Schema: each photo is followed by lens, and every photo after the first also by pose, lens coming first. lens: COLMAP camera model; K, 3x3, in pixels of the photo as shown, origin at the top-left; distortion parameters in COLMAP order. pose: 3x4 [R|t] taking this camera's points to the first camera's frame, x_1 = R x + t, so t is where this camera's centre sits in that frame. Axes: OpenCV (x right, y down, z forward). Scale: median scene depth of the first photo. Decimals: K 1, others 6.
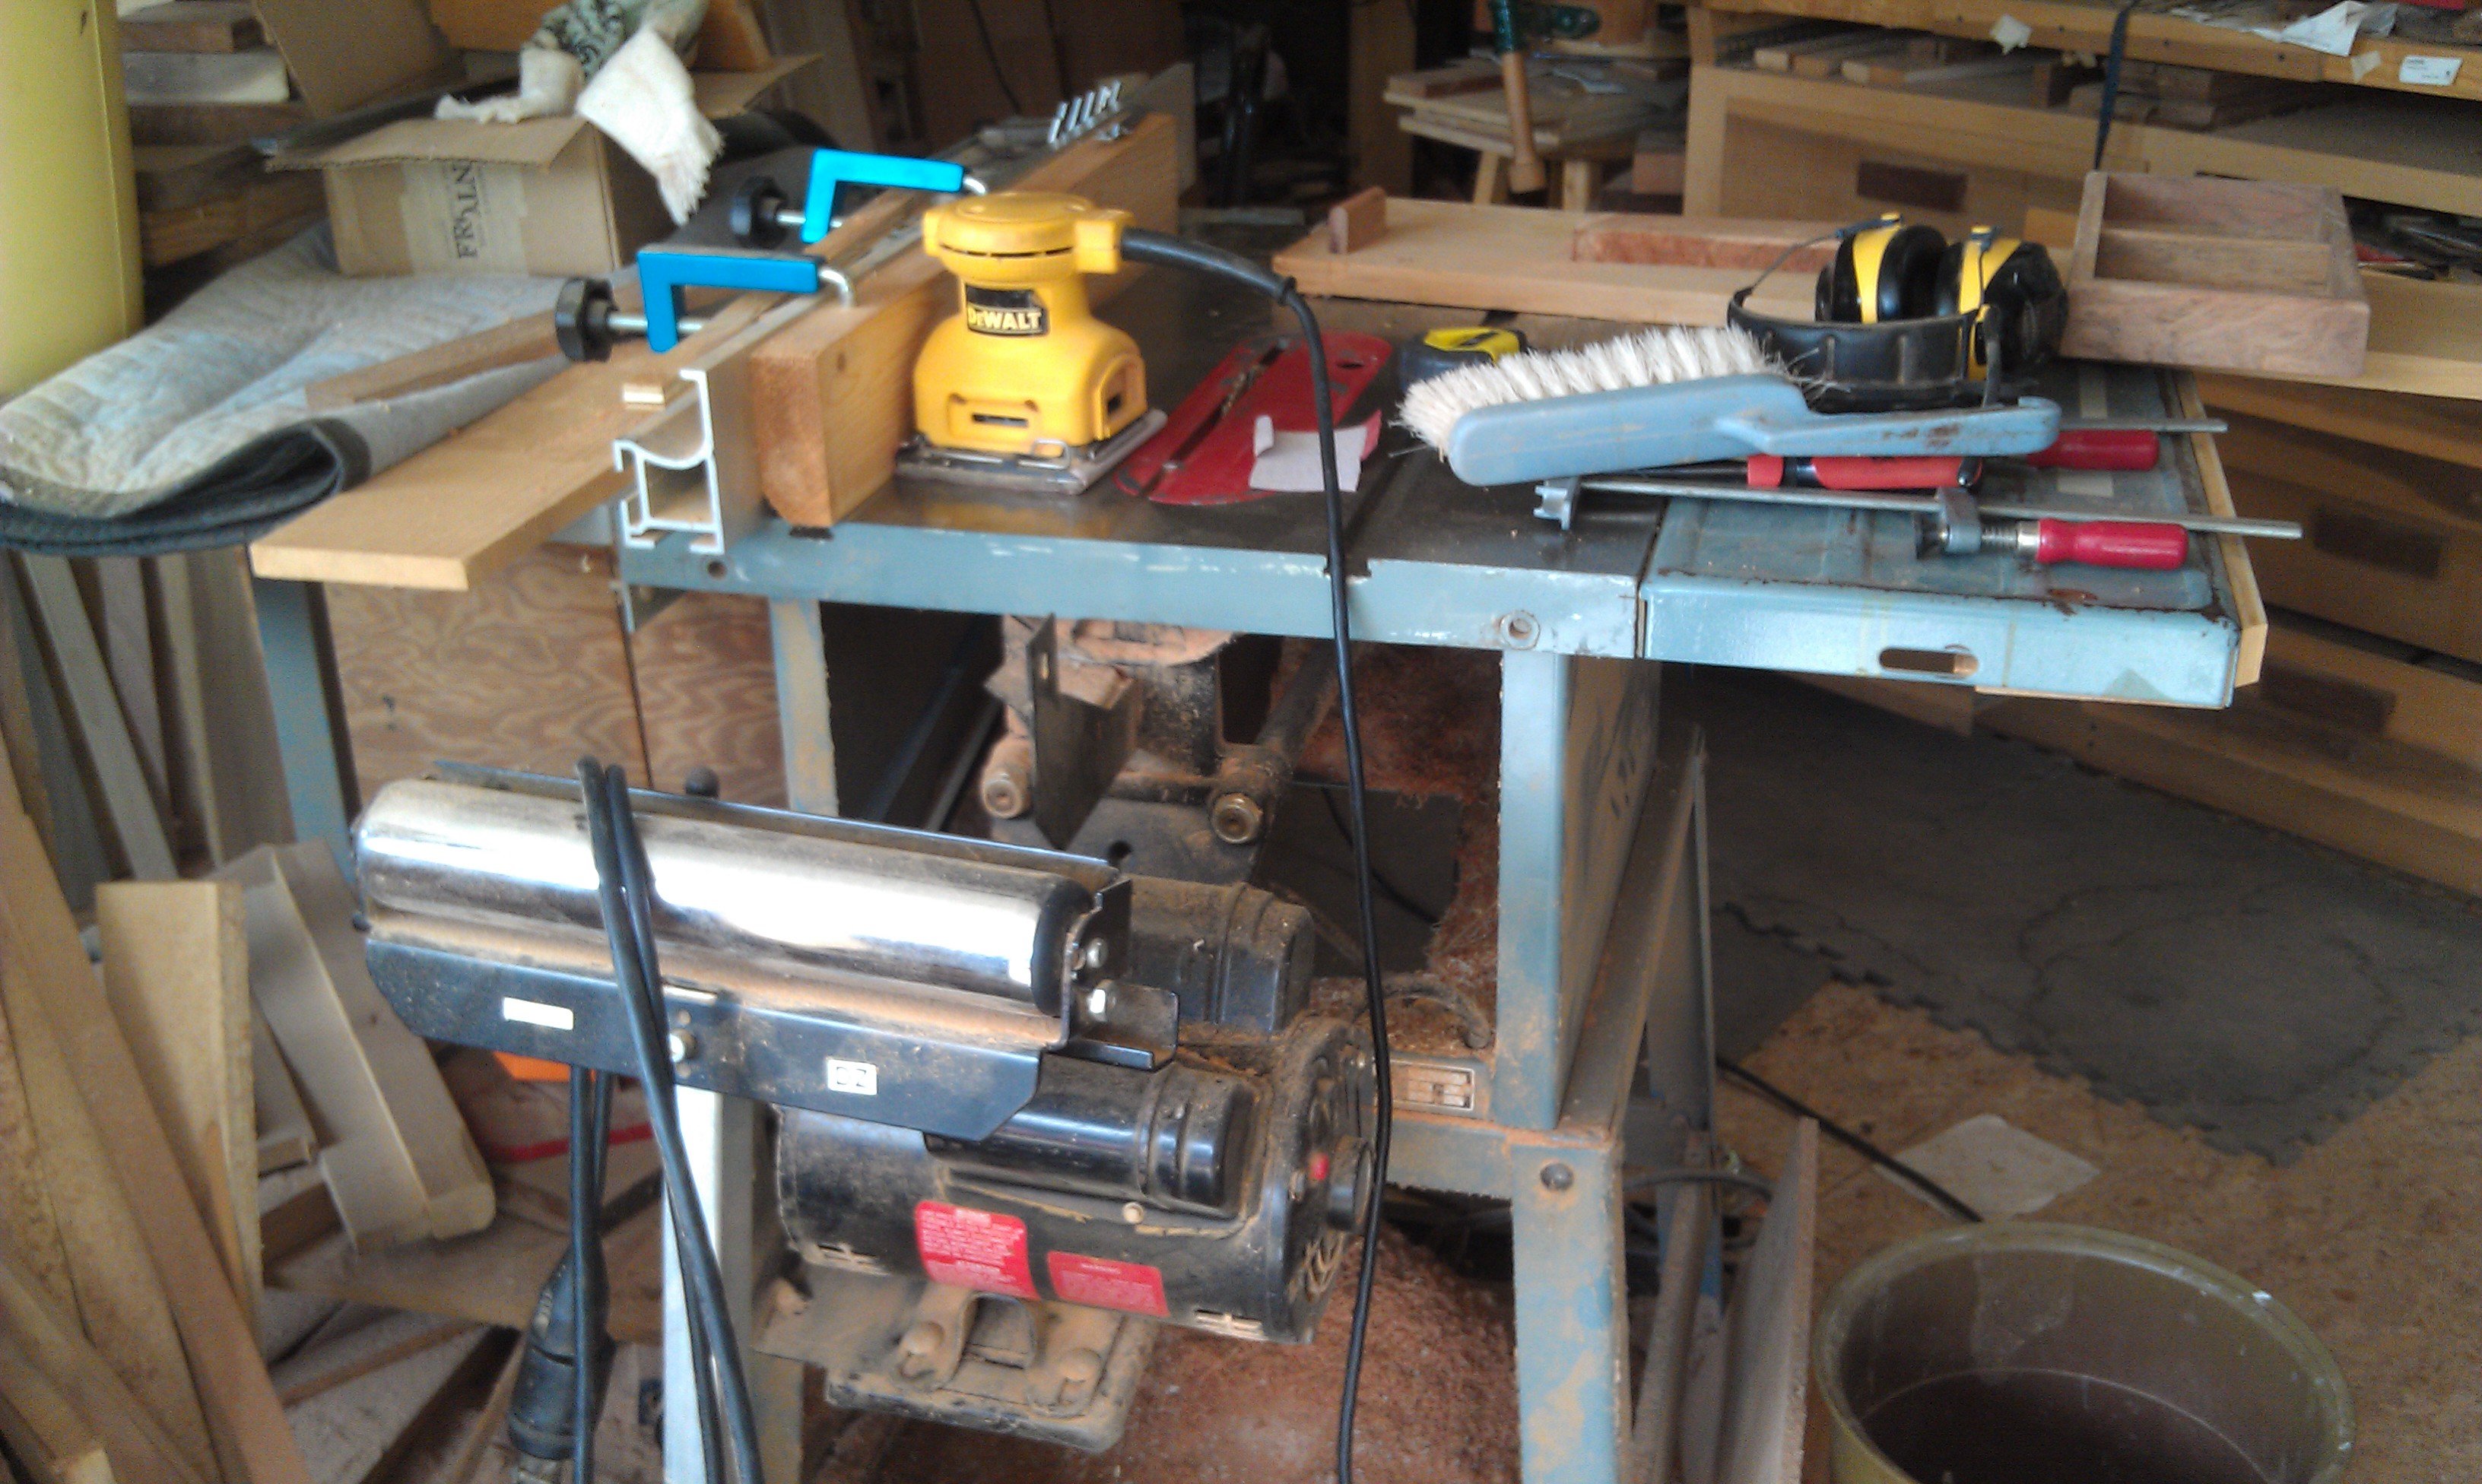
lens RADIAL K [[2550.6, 0, 1241.0], [0, 2550.6, 742.0], [0, 0, 1]] dist [0.158870, -0.565206]
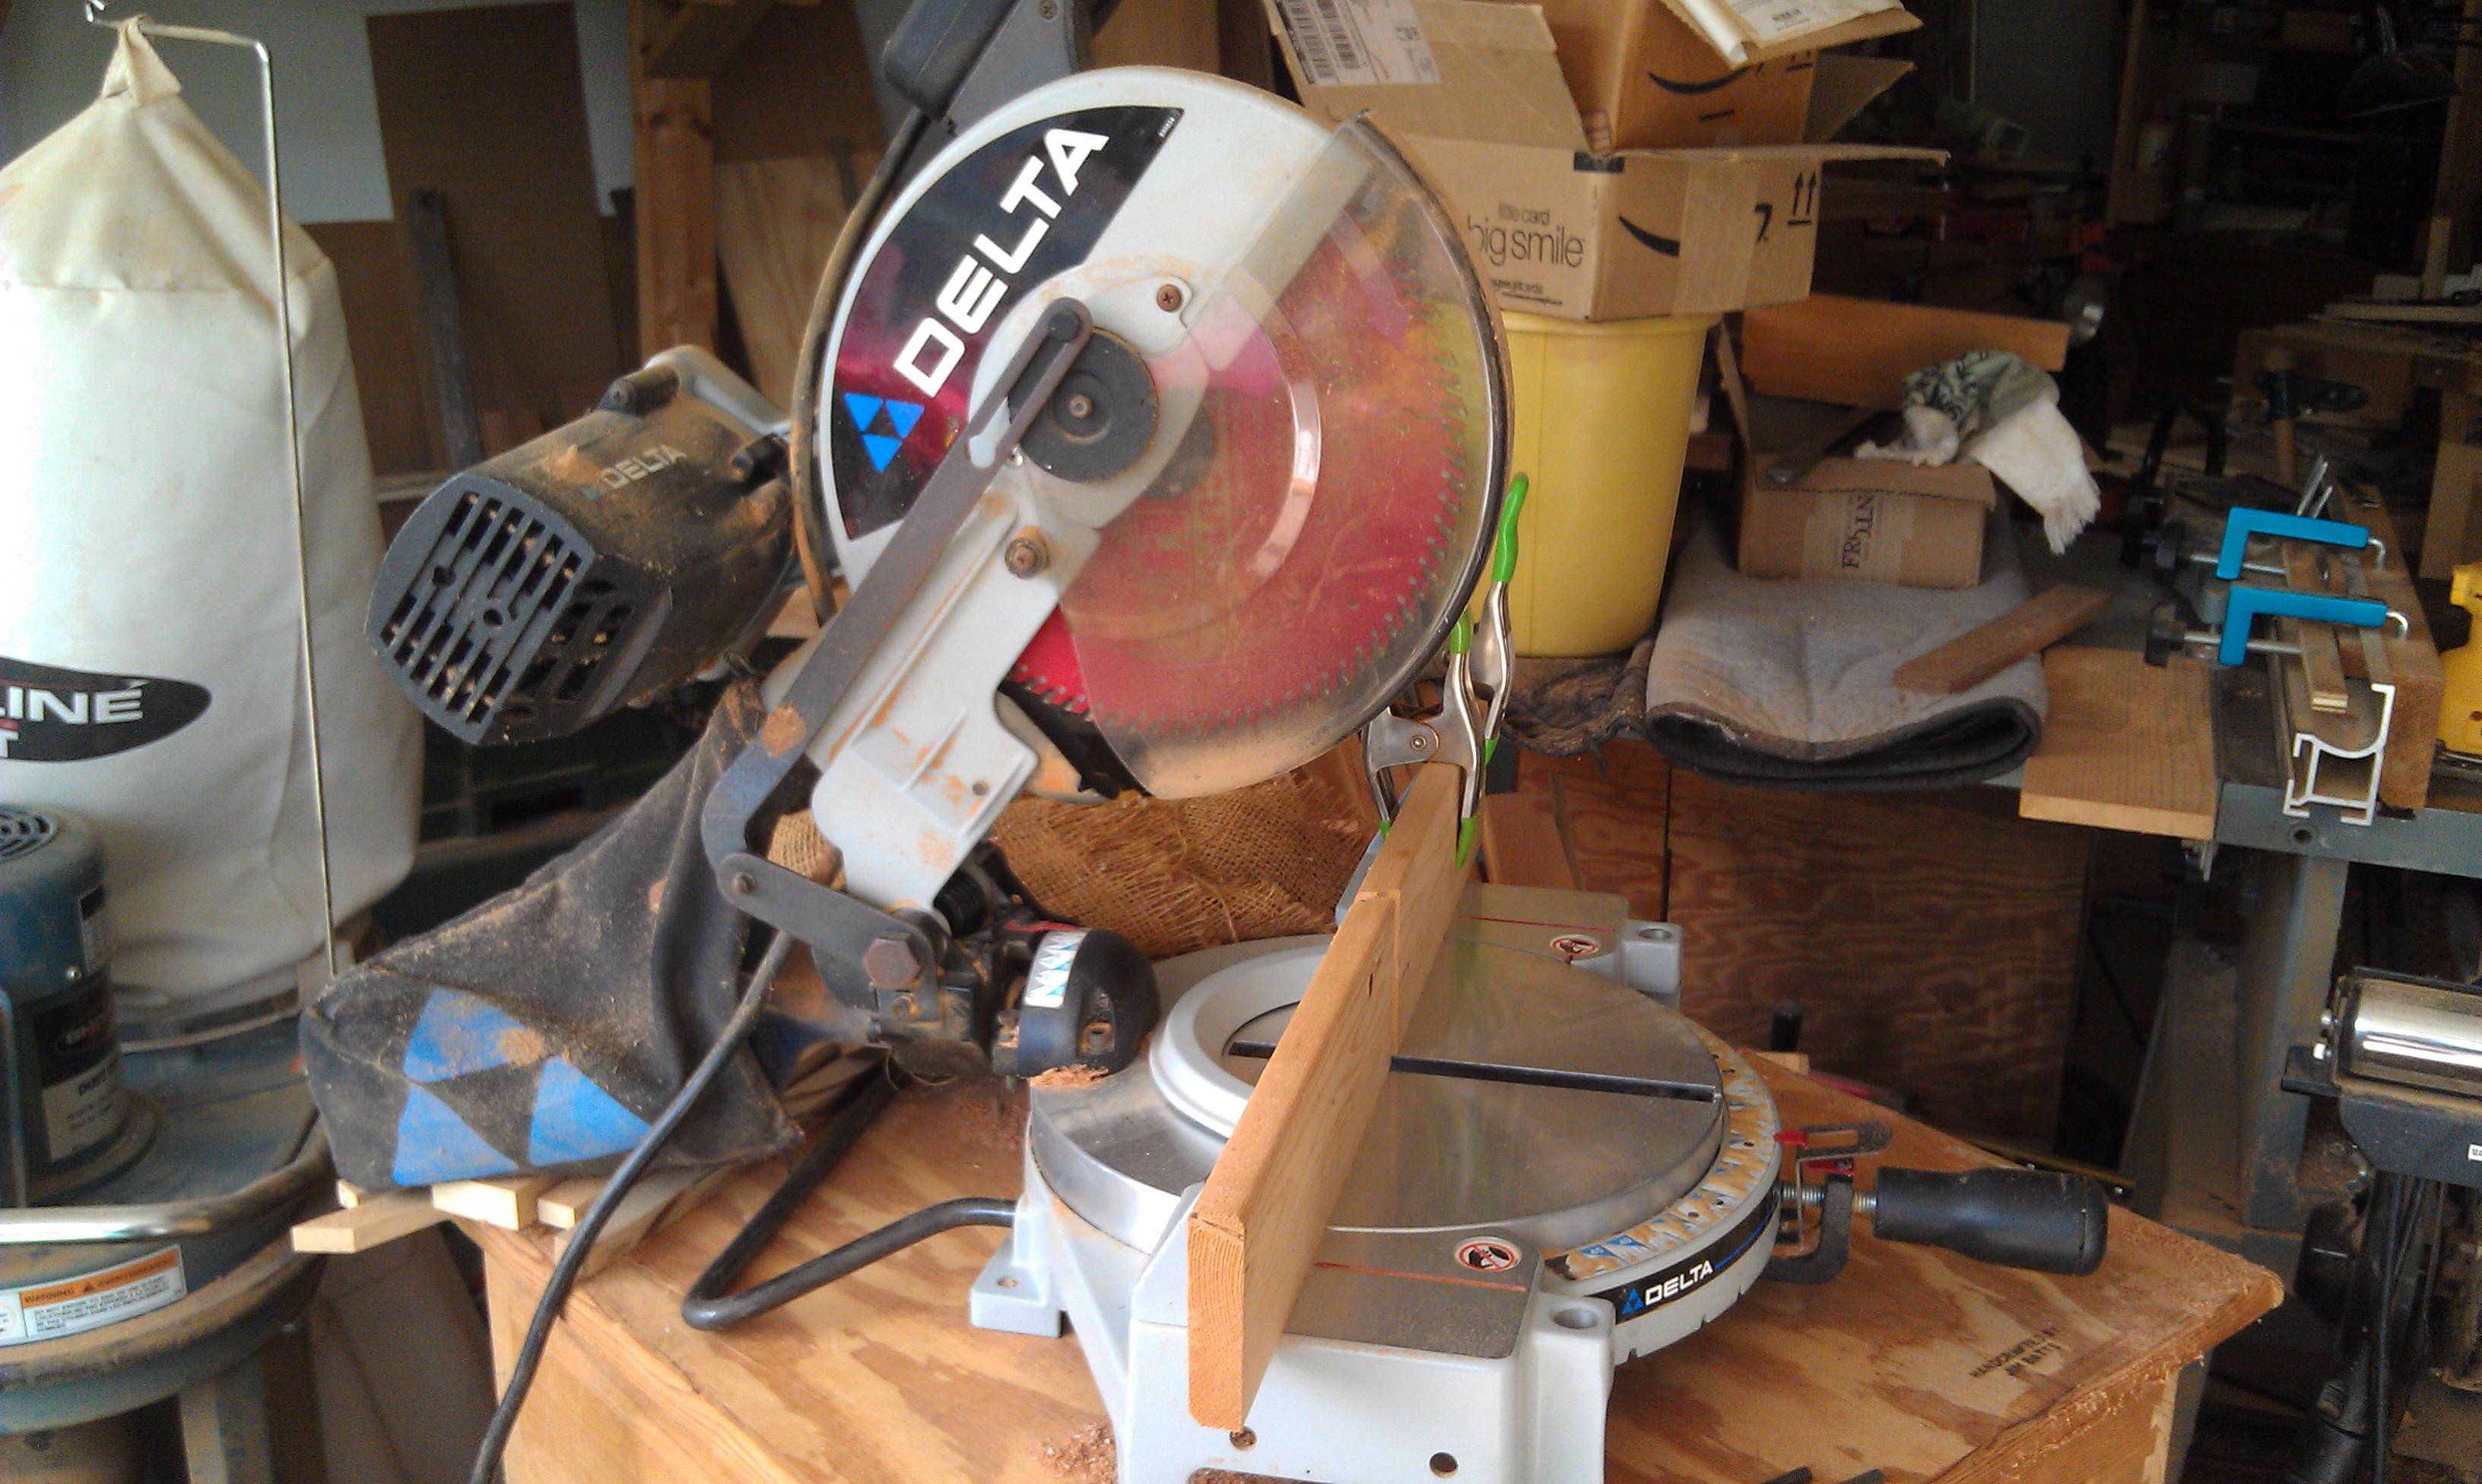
lens RADIAL K [[2550.6, 0, 1241.0], [0, 2550.6, 742.0], [0, 0, 1]] dist [0.158870, -0.565206]
pose [[0.994282, 0.073417, -0.077547, -0.498501], [-0.081446, 0.991021, -0.106041, 0.050551], [0.069066, 0.111751, 0.991333, -0.239092]]
